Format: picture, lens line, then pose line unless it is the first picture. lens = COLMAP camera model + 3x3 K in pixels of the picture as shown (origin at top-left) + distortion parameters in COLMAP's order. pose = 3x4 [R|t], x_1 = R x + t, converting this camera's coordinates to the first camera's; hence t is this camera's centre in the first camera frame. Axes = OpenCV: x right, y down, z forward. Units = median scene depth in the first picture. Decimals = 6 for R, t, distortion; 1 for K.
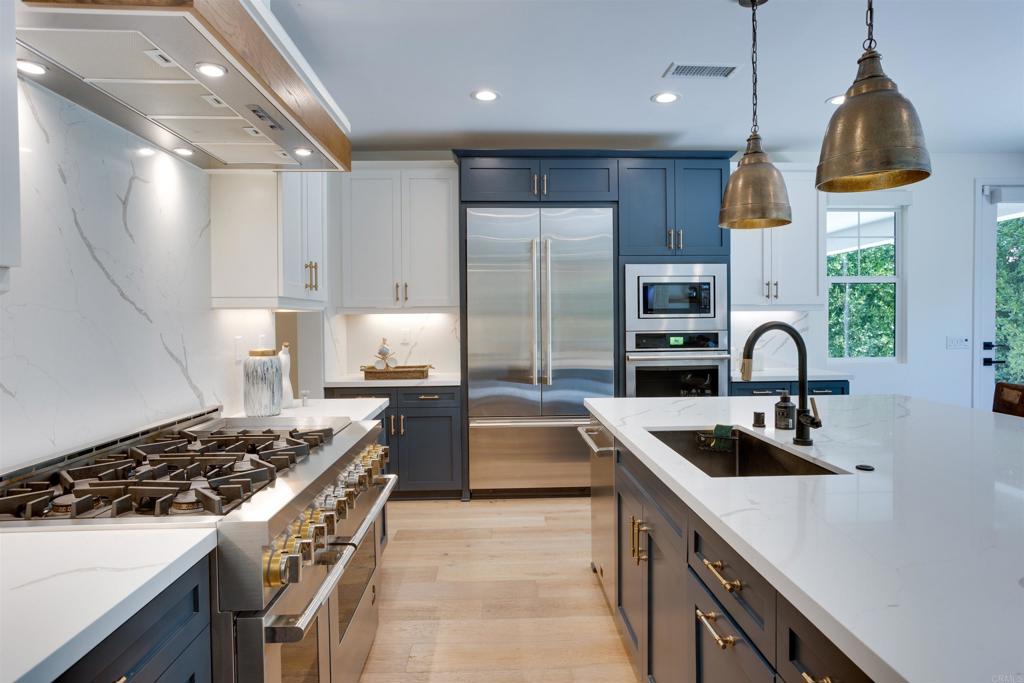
lens RADIAL K [[594.2, 0, 513.0], [0, 594.2, 323.4], [0, 0, 1]] dist [-0.000620, 0.000226]
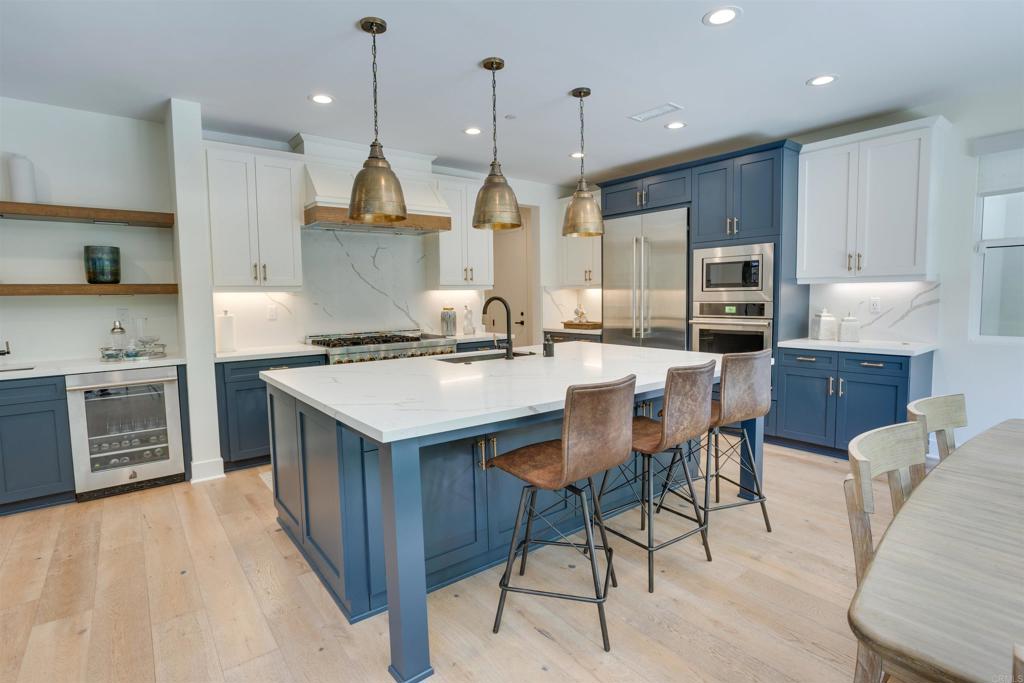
lens RADIAL K [[503.4, 0, 515.0], [0, 503.4, 335.0], [0, 0, 1]] dist [-0.004401, 0.000230]
pose [[0.587419, 0.063621, -0.806779, 0.854625], [0.006655, 0.996492, 0.083427, -0.008114], [0.809256, -0.054376, 0.584934, 0.031534]]
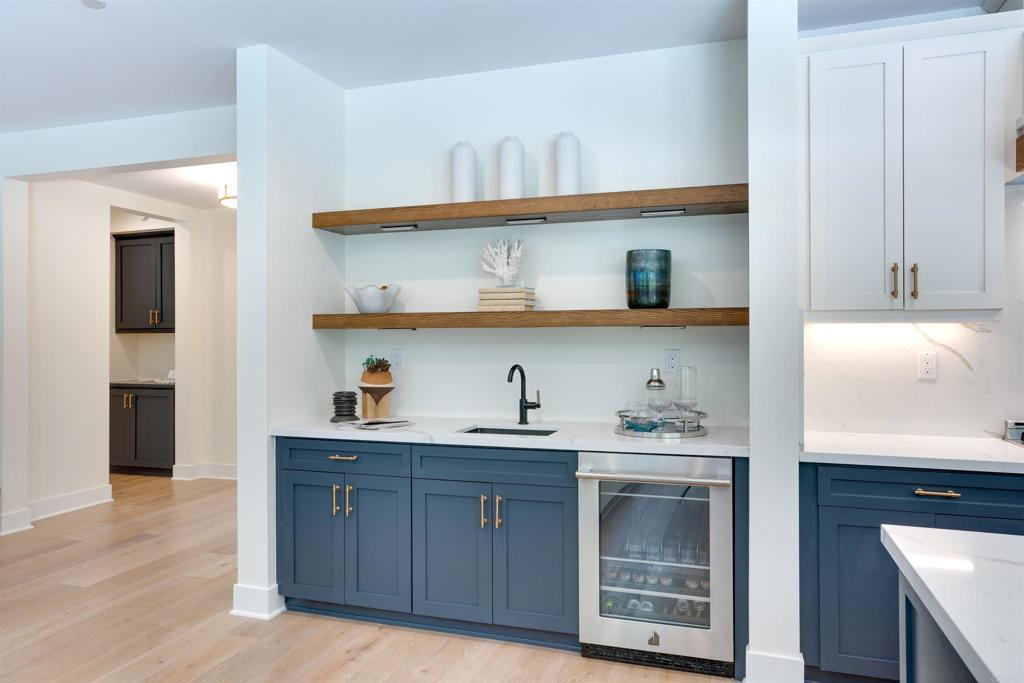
lens RADIAL K [[709.5, 0, 491.4], [0, 709.5, 333.7], [0, 0, 1]] dist [0.000569, 0.004443]
pose [[-0.365600, 0.008591, -0.930733, 0.533130], [0.000132, 0.999958, 0.009178, -0.008716], [0.930772, 0.003232, -0.365585, 0.091154]]
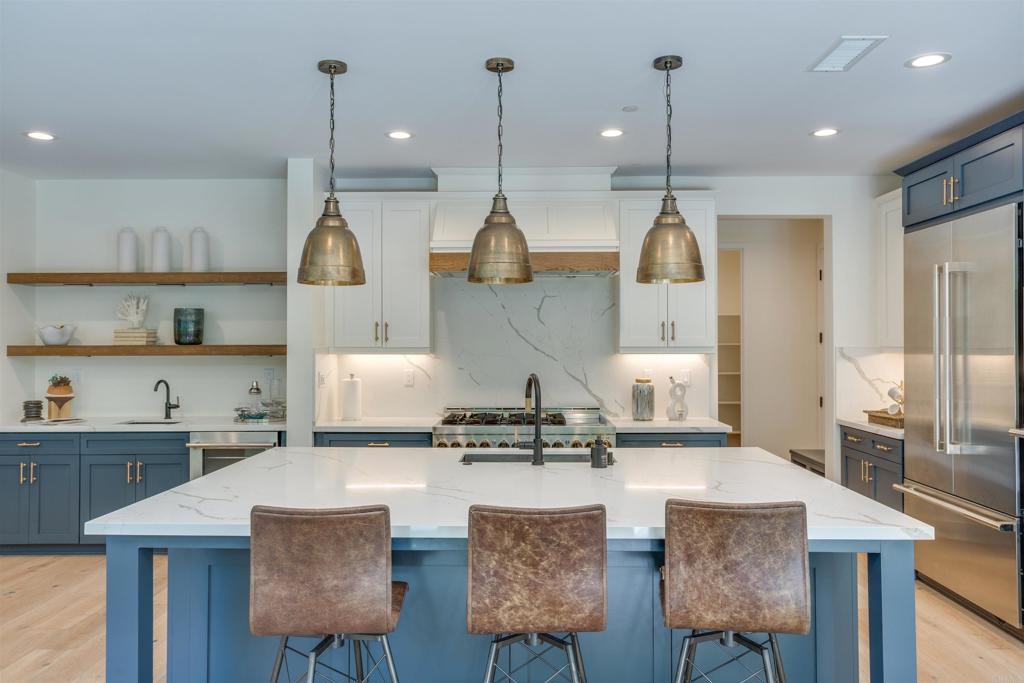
lens RADIAL K [[755.4, 0, 521.5], [0, 755.4, 342.3], [0, 0, 1]] dist [0.007090, 0.004059]
pose [[-0.050158, 0.006701, -0.998719, 1.034801], [-0.006235, 0.999956, 0.007023, -0.043139], [0.998722, 0.006579, -0.050114, 0.497193]]
